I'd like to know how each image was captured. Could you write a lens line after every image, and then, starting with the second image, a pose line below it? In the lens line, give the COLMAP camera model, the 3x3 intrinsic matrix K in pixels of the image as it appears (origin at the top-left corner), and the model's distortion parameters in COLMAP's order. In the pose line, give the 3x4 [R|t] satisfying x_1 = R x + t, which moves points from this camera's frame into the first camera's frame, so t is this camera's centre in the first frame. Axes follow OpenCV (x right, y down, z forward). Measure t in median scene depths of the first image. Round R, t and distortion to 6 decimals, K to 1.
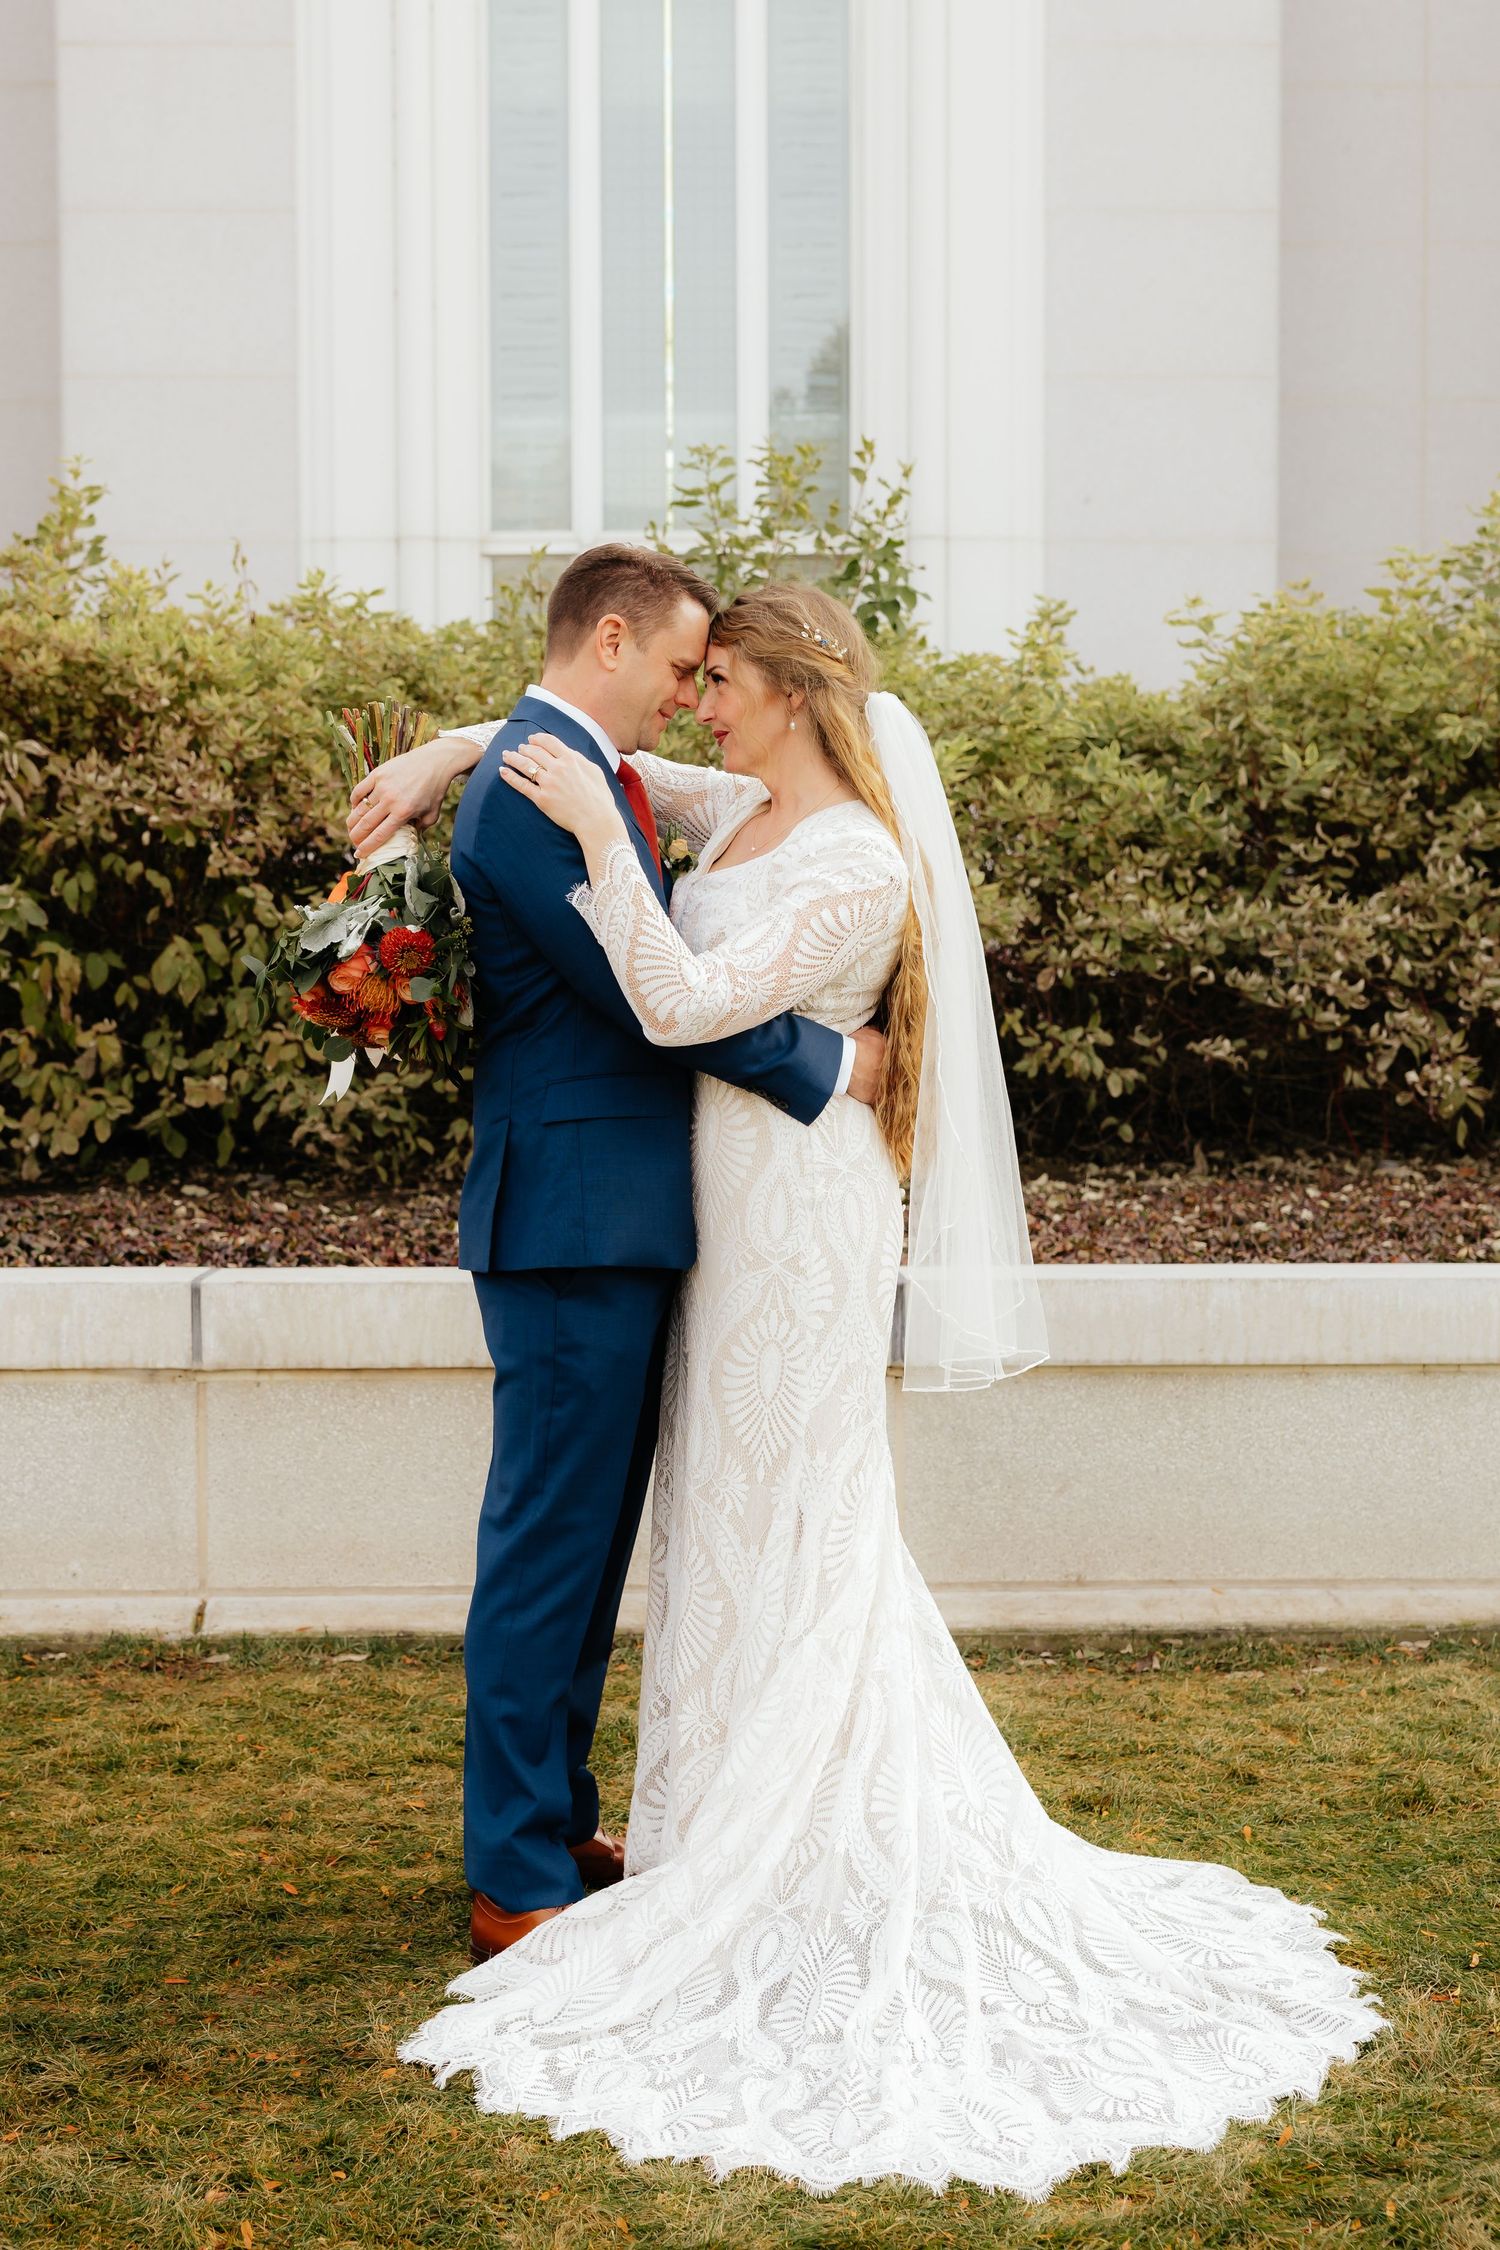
lens RADIAL K [[3233.1, 0, 750.0], [0, 3233.1, 1125.0], [0, 0, 1]] dist [-0.001890, 0.000099]
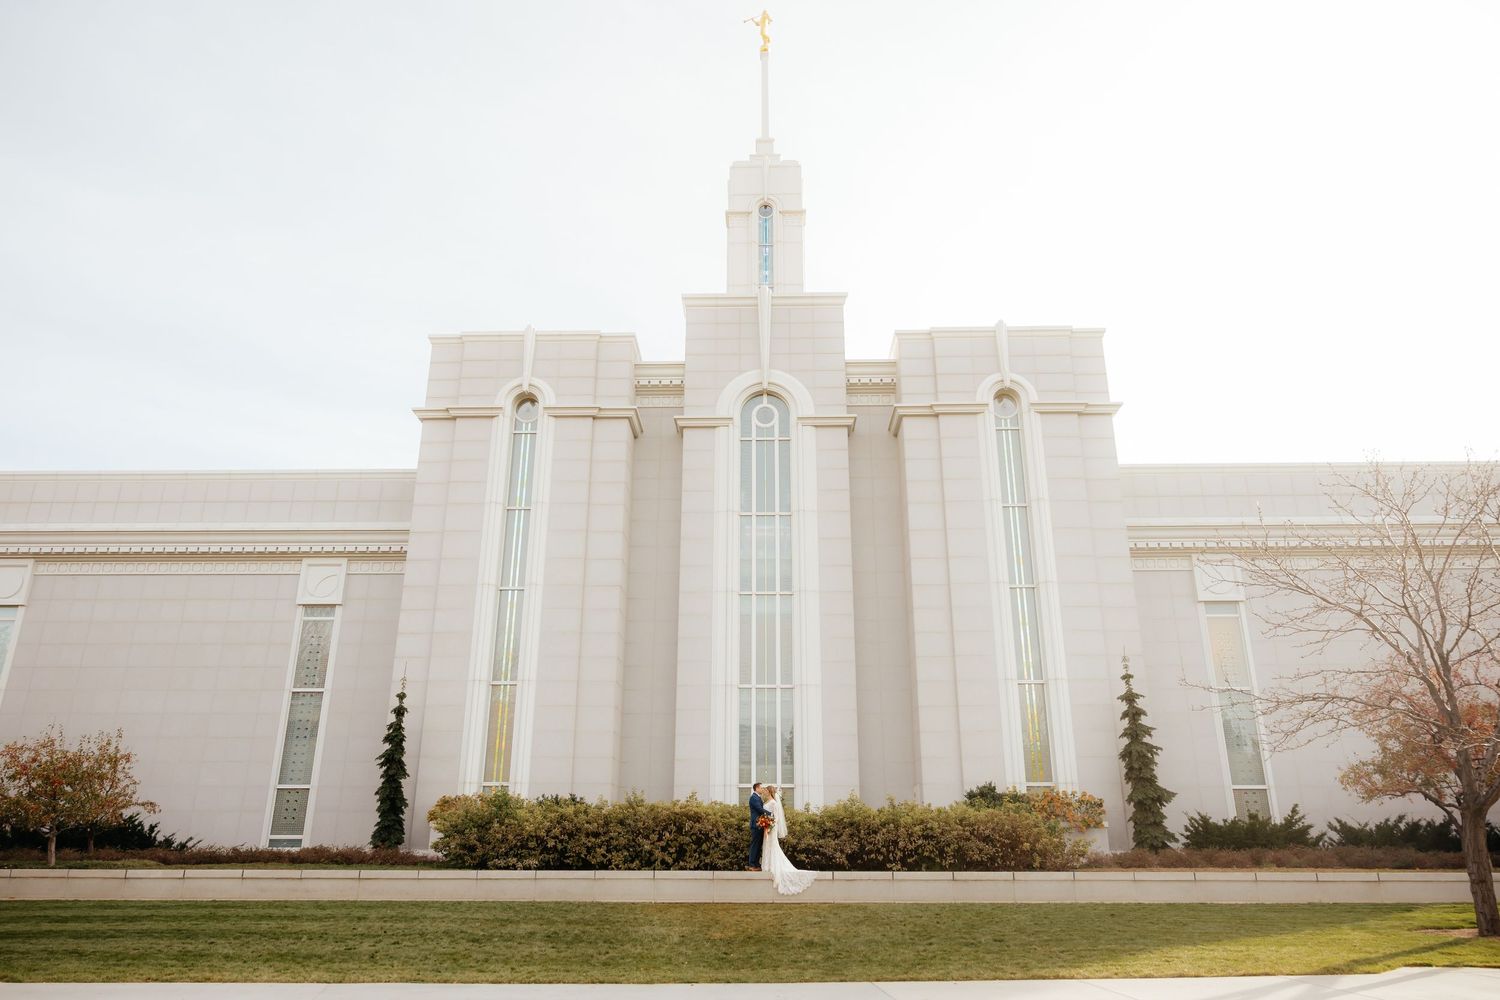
lens RADIAL K [[997.8, 0, 750.0], [0, 997.8, 500.0], [0, 0, 1]] dist [-0.000443, 0.000240]
pose [[0.997696, -0.017383, -0.065582, 0.154590], [-0.010649, 0.914518, -0.404405, 0.194324], [0.067006, 0.404171, 0.912226, -1.968810]]
